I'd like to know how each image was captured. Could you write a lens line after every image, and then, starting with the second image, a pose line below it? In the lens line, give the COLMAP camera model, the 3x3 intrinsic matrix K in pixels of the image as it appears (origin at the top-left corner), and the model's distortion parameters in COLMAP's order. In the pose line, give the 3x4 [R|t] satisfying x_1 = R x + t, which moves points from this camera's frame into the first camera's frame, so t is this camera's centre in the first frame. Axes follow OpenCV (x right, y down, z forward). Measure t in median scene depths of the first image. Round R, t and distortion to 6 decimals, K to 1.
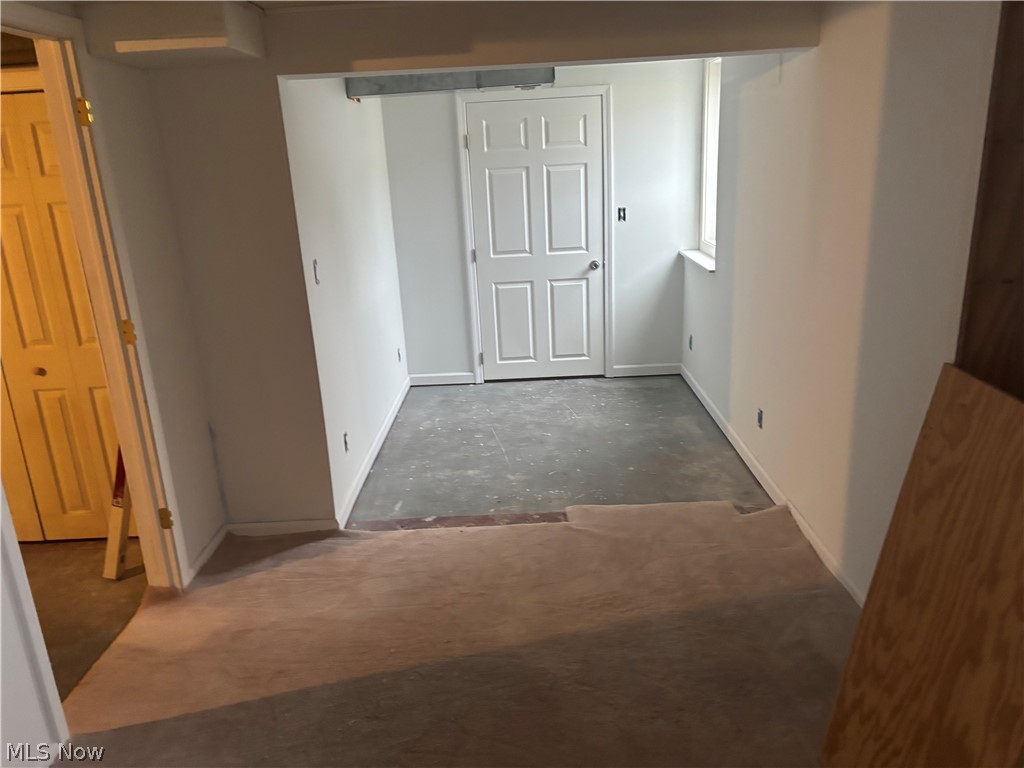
lens RADIAL K [[766.8, 0, 516.6], [0, 766.8, 386.5], [0, 0, 1]] dist [0.049120, -0.057498]
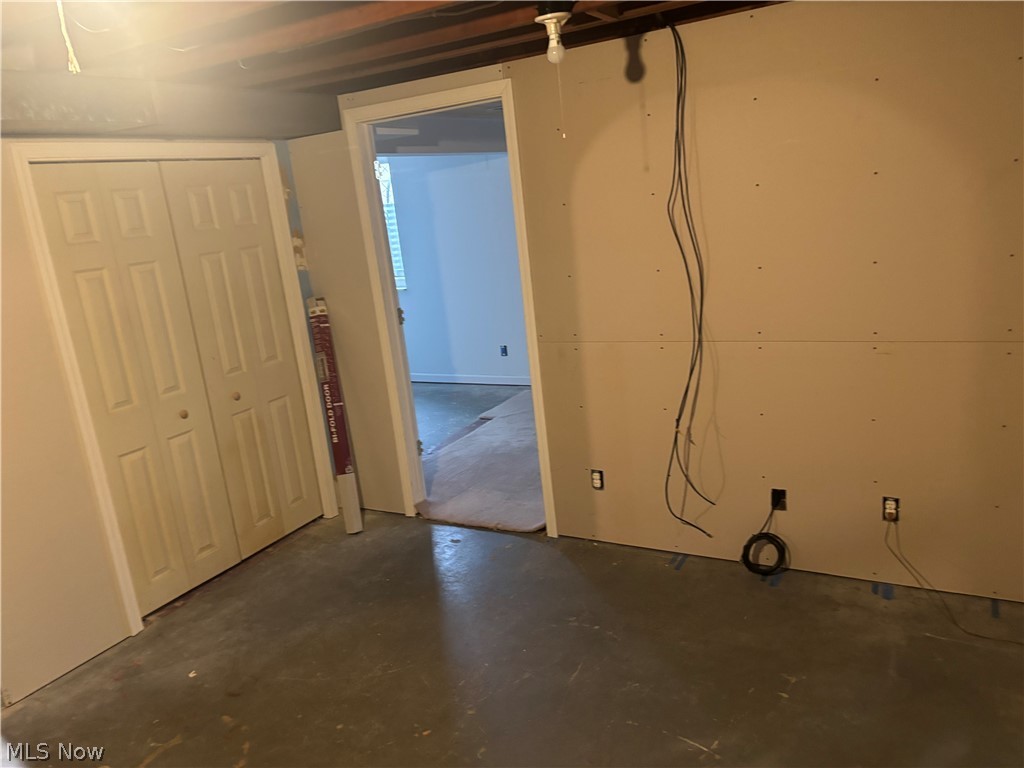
lens RADIAL K [[766.8, 0, 513.1], [0, 766.8, 386.5], [0, 0, 1]] dist [0.049120, -0.057498]
pose [[0.492349, -0.218105, 0.842629, -1.362316], [0.343799, 0.938106, 0.041936, 0.059435], [-0.799622, 0.269048, 0.536860, 0.057625]]
